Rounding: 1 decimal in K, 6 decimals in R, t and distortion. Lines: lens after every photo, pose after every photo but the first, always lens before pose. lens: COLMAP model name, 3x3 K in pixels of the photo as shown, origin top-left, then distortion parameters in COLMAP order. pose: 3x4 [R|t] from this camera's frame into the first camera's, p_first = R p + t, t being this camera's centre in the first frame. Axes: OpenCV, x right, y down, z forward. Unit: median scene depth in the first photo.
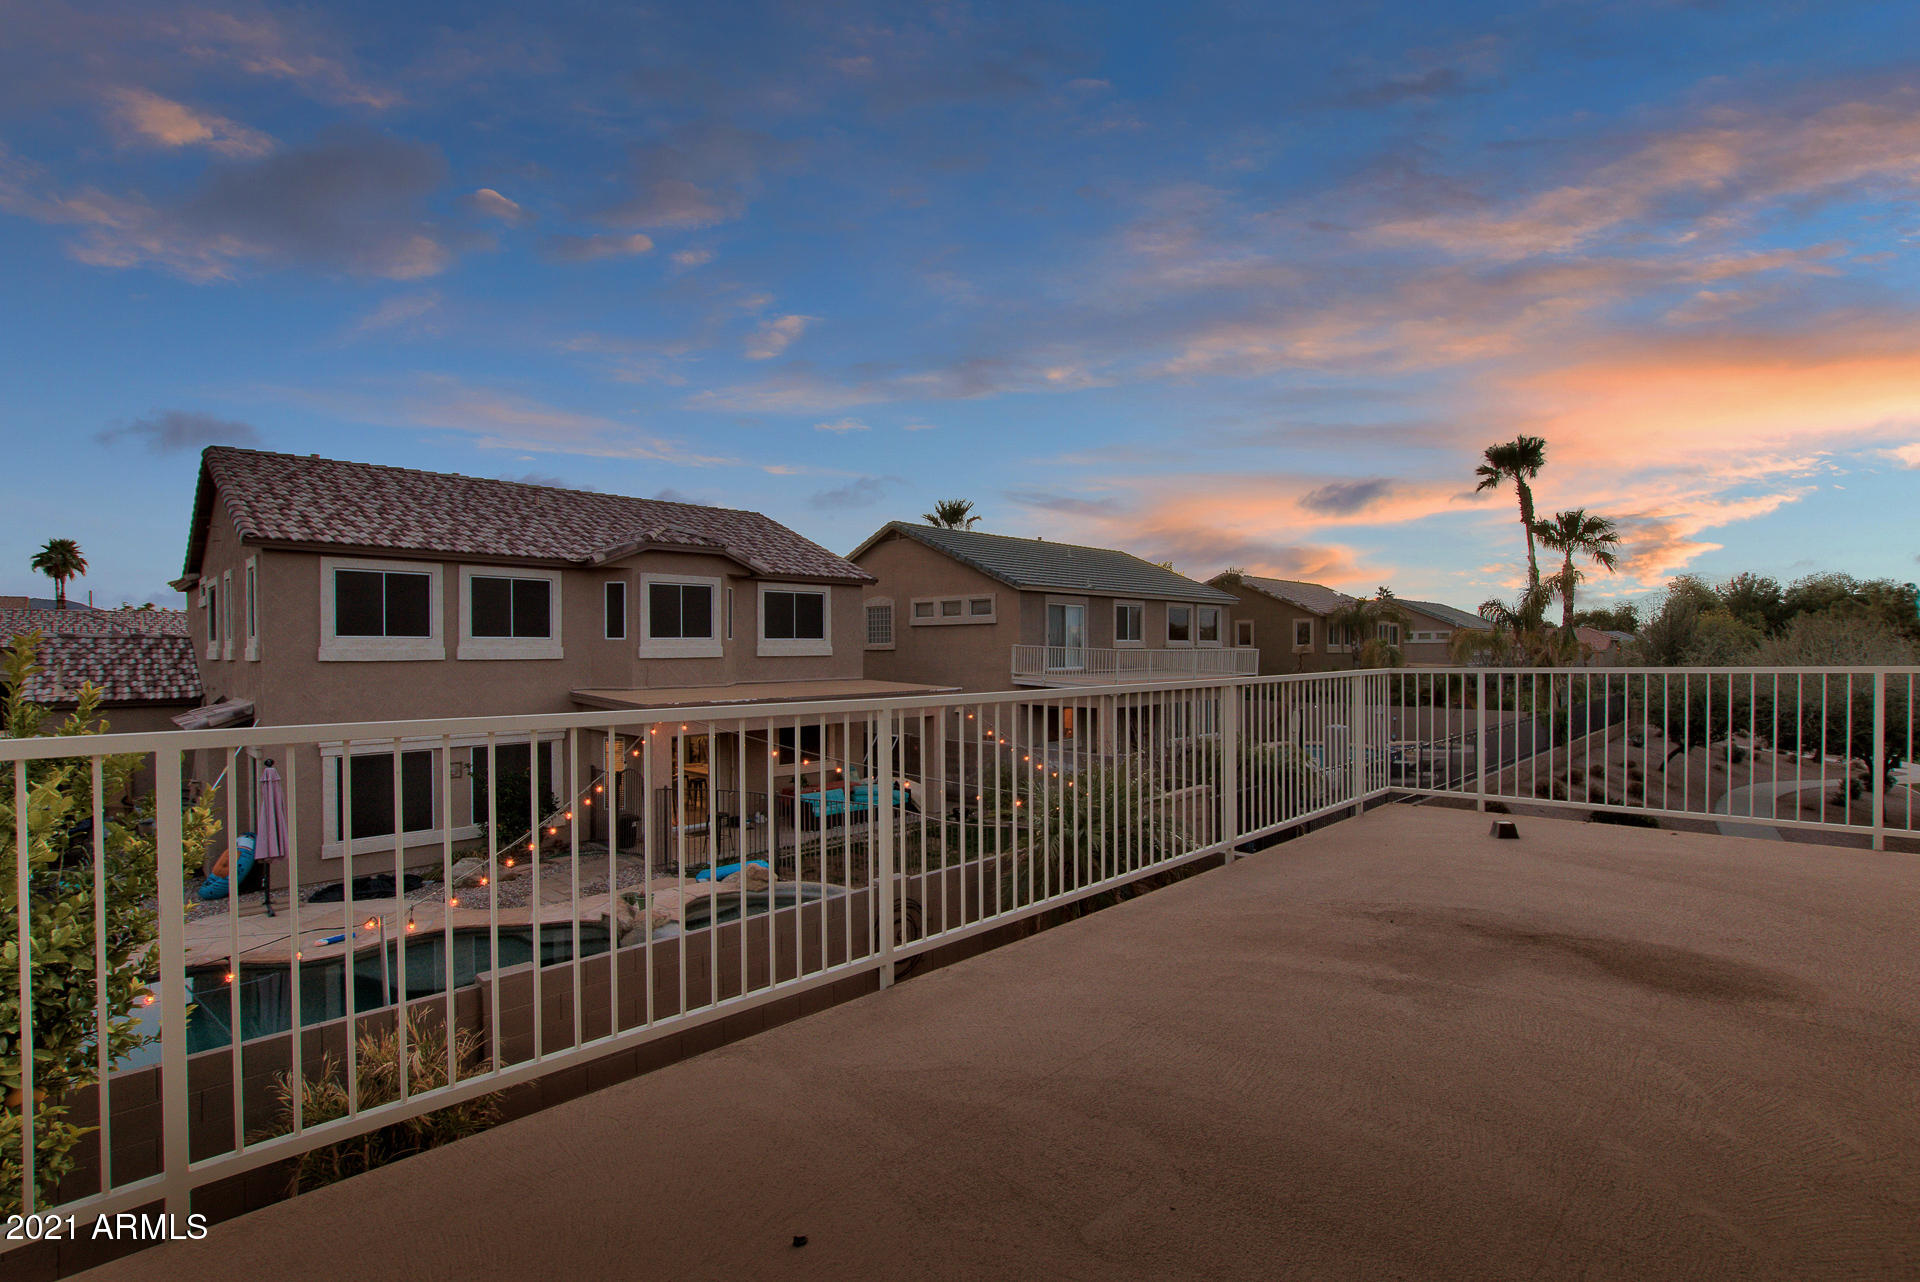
lens RADIAL K [[880.4, 0, 953.0], [0, 880.4, 648.7], [0, 0, 1]] dist [-0.014456, 0.003883]
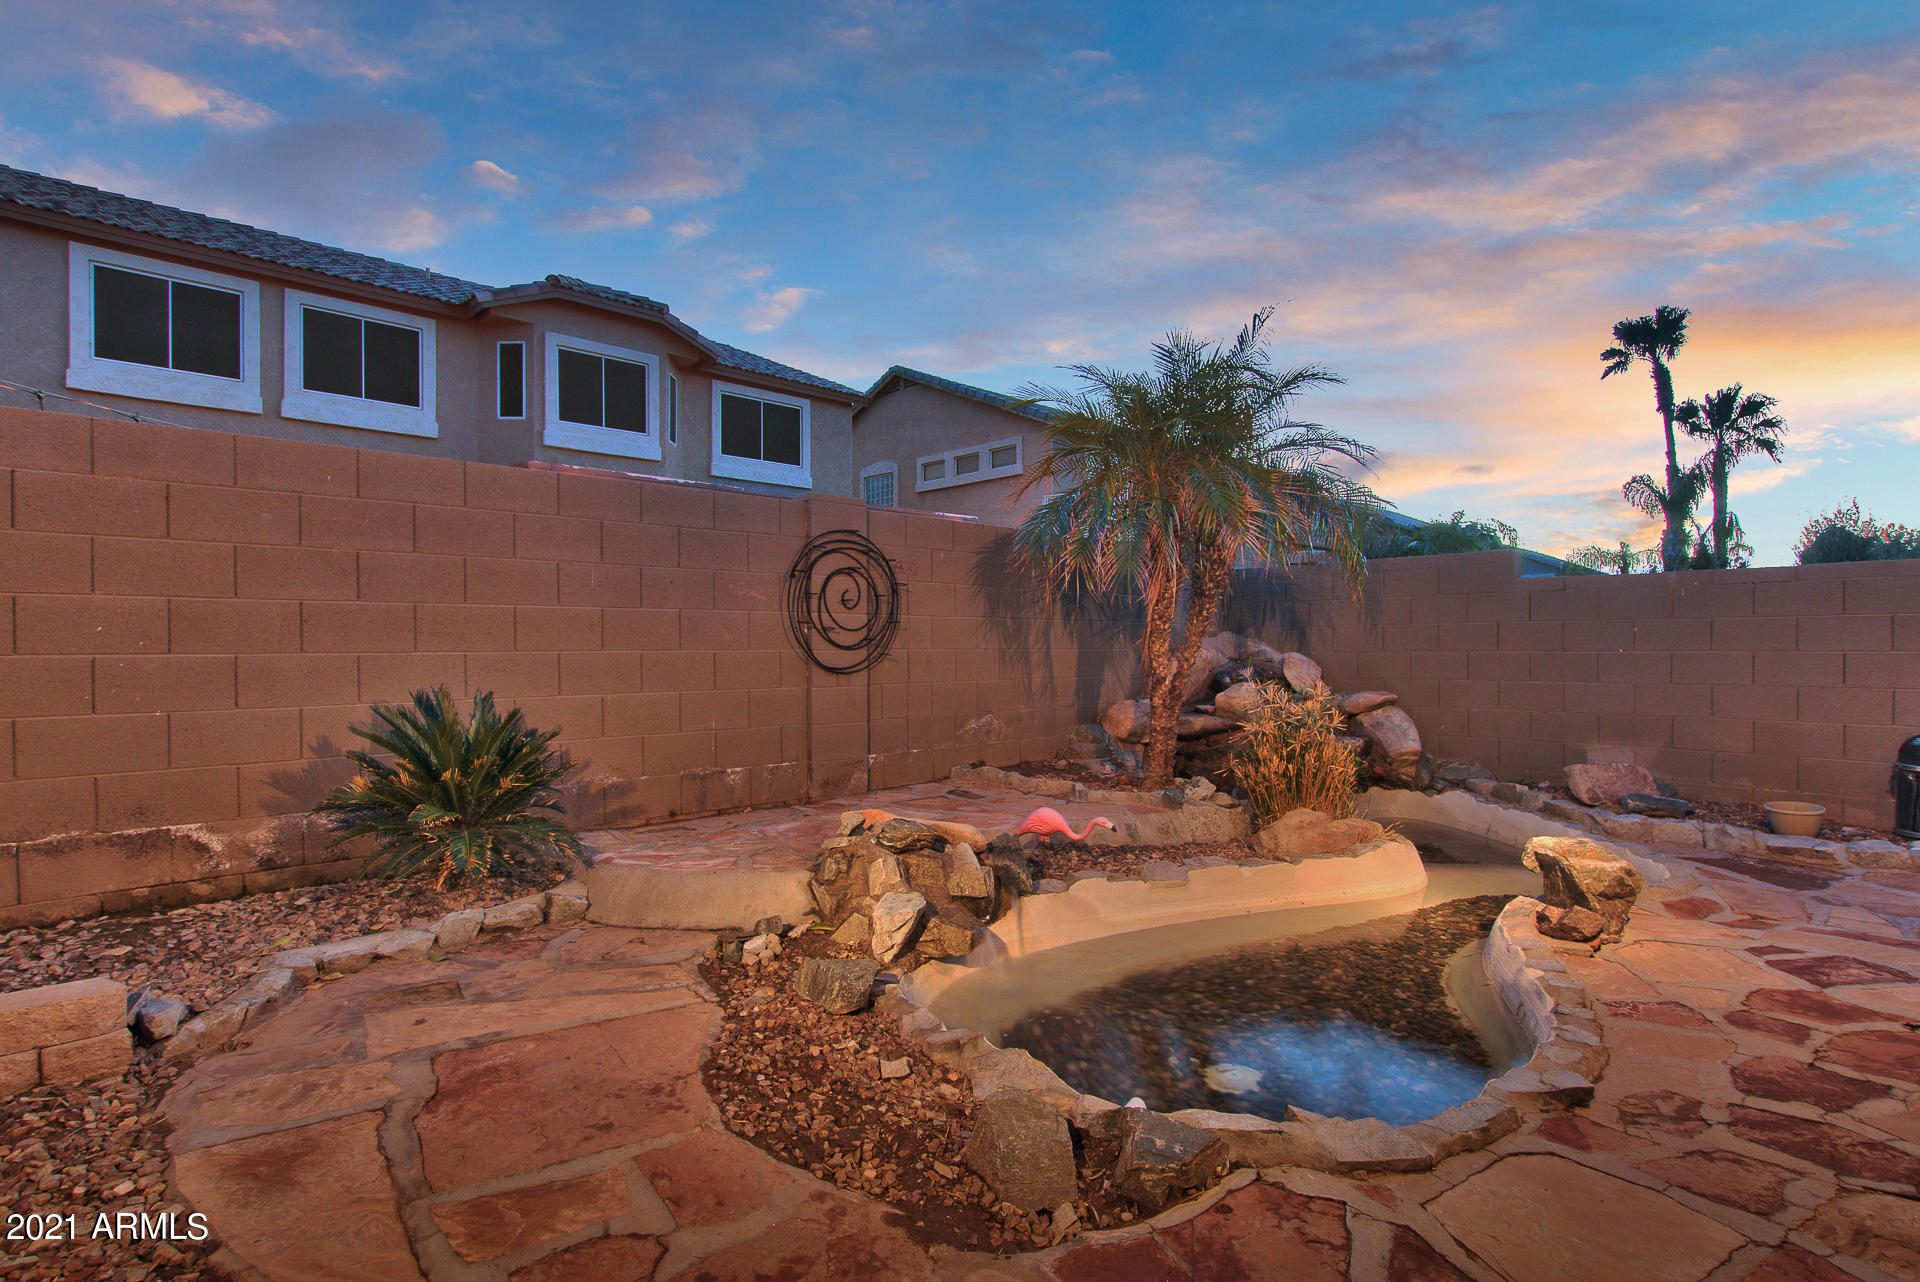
lens RADIAL K [[953.4, 0, 952.2], [0, 953.4, 648.3], [0, 0, 1]] dist [-0.011858, 0.004030]
pose [[0.999671, 0.002355, -0.025542, 0.010770], [-0.002082, 0.999940, 0.010720, 0.169062], [0.025565, -0.010663, 0.999616, 0.194122]]
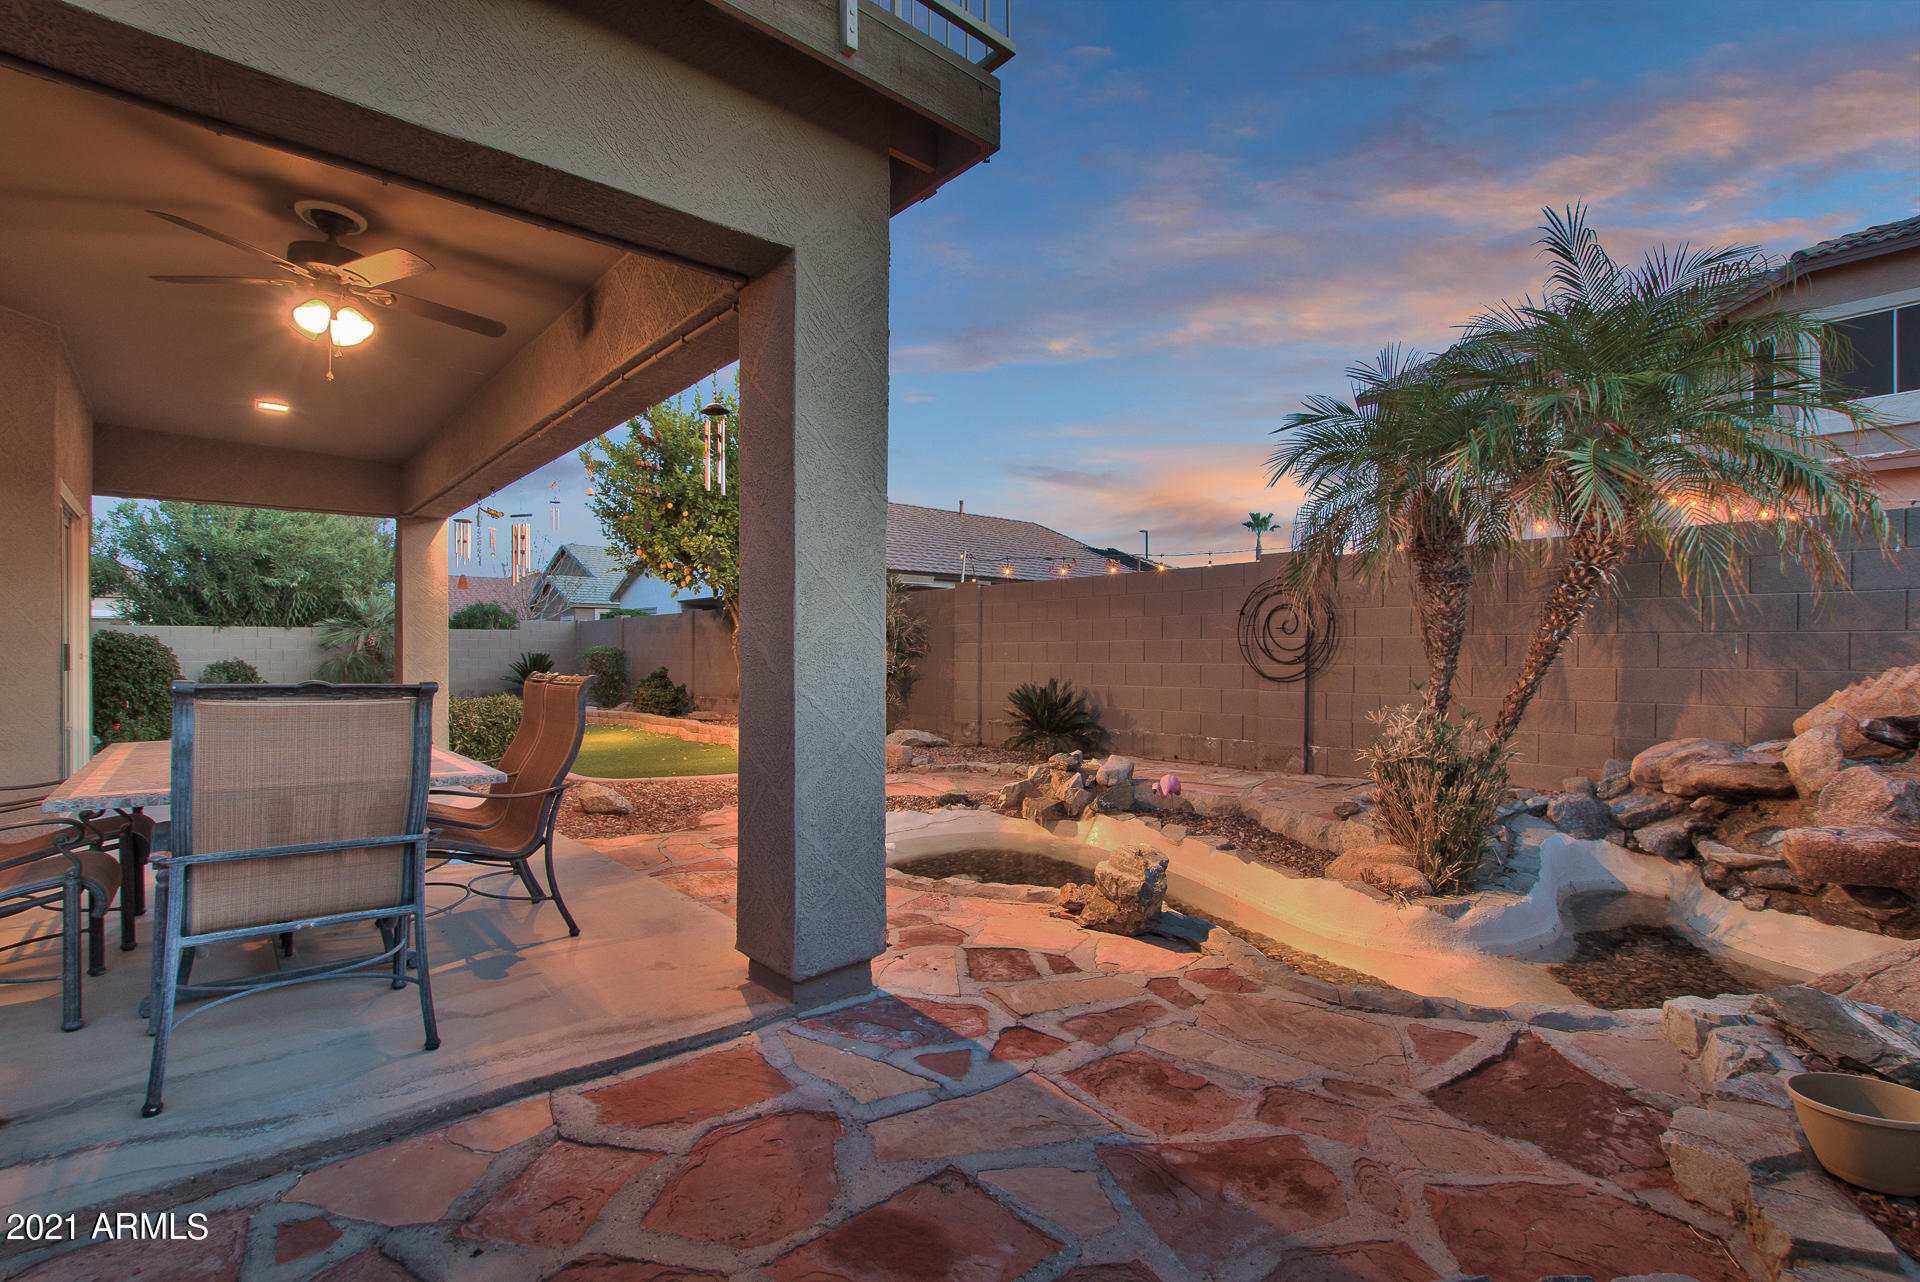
lens RADIAL K [[880.4, 0, 957.0], [0, 880.4, 647.8], [0, 0, 1]] dist [-0.014456, 0.003883]
pose [[-0.062302, -0.002976, -0.998053, 0.351345], [0.009894, 0.999945, -0.003600, 0.165634], [0.998008, -0.010099, -0.062269, 0.375232]]
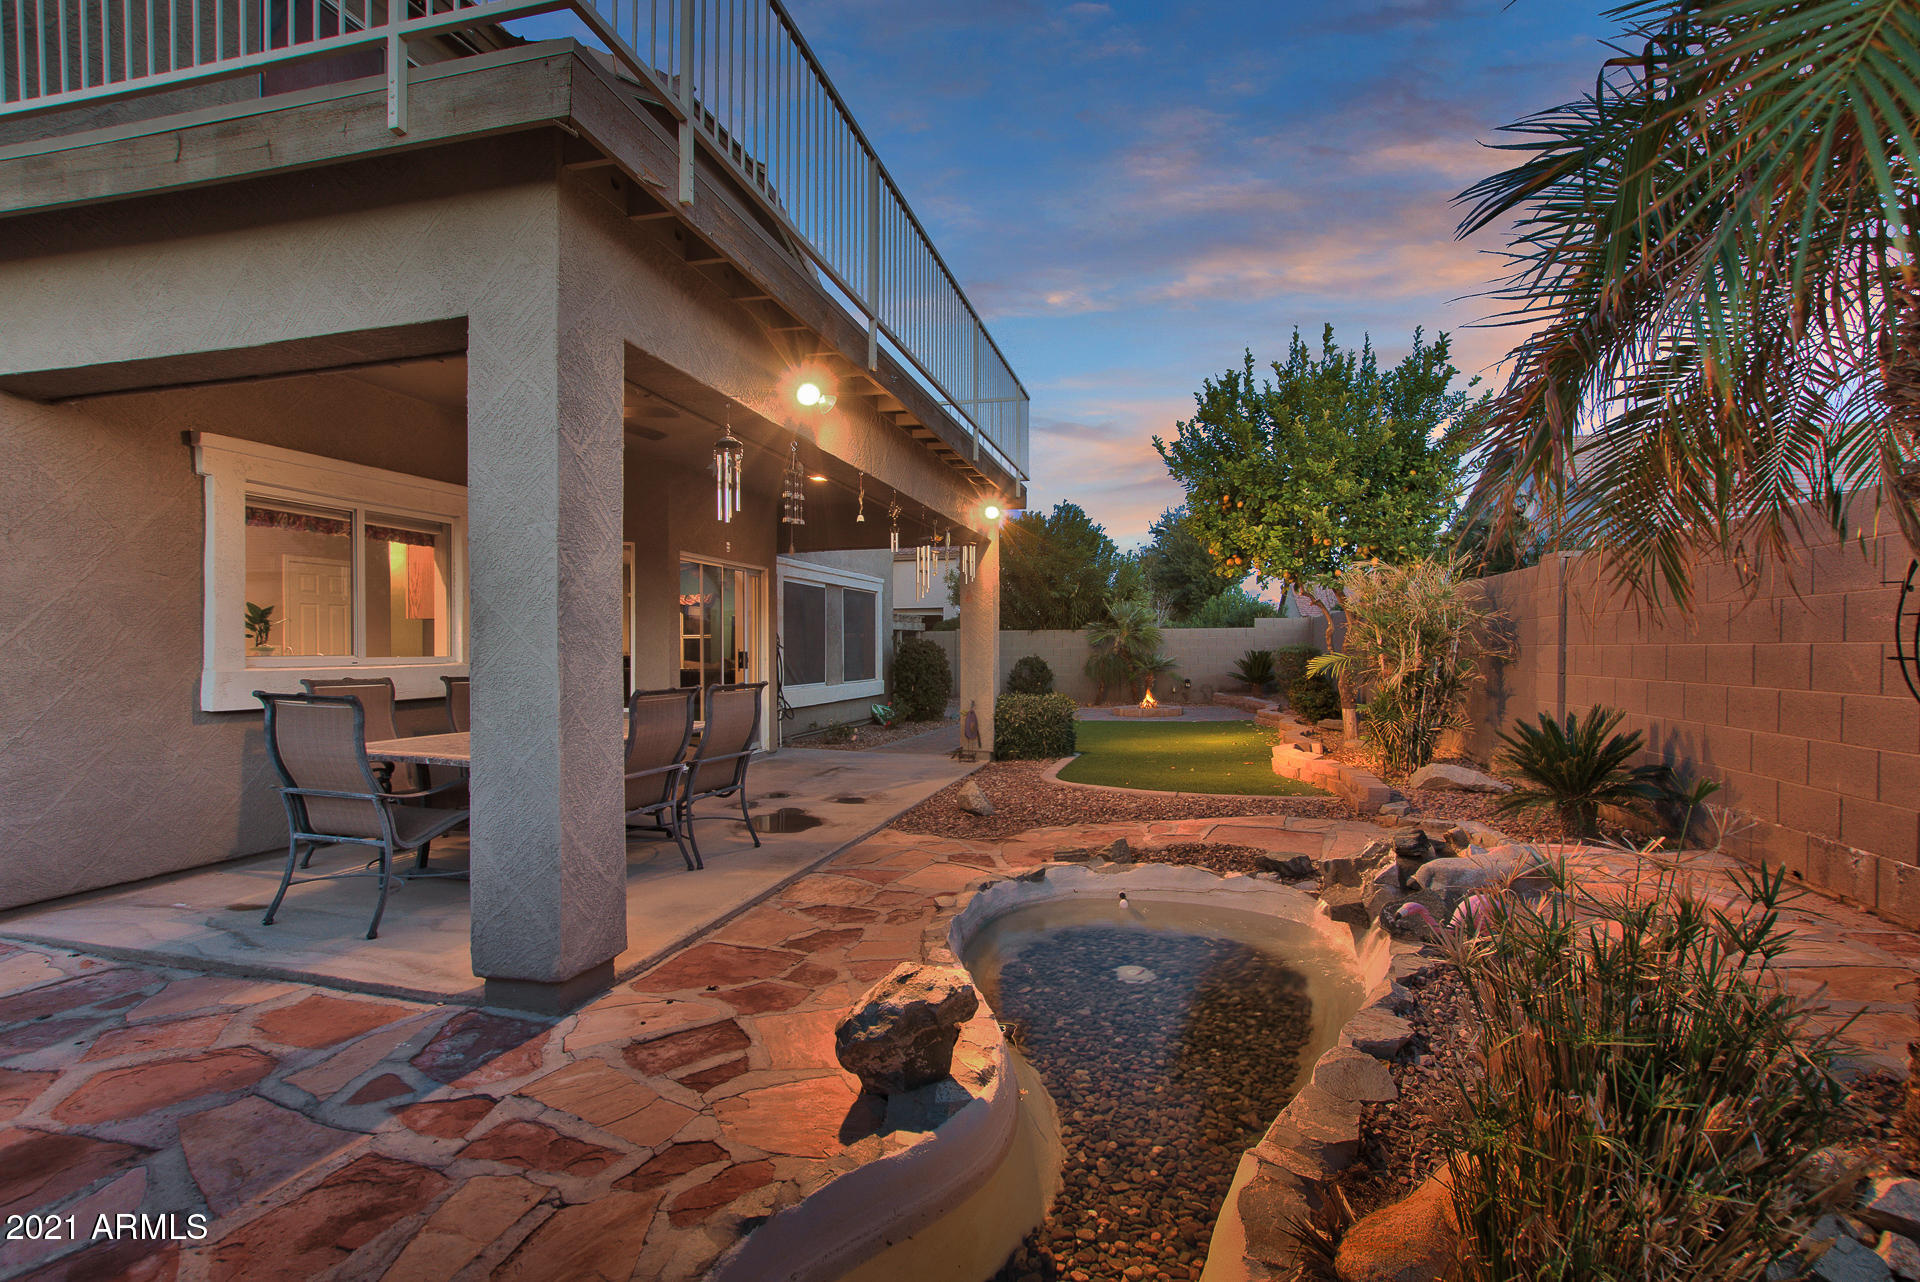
lens RADIAL K [[880.4, 0, 963.2], [0, 880.4, 650.0], [0, 0, 1]] dist [-0.014456, 0.003883]
pose [[-0.859202, 0.008374, -0.511569, 0.206951], [0.010467, 0.999944, -0.001211, 0.161017], [0.511530, -0.006395, -0.859242, 0.530116]]
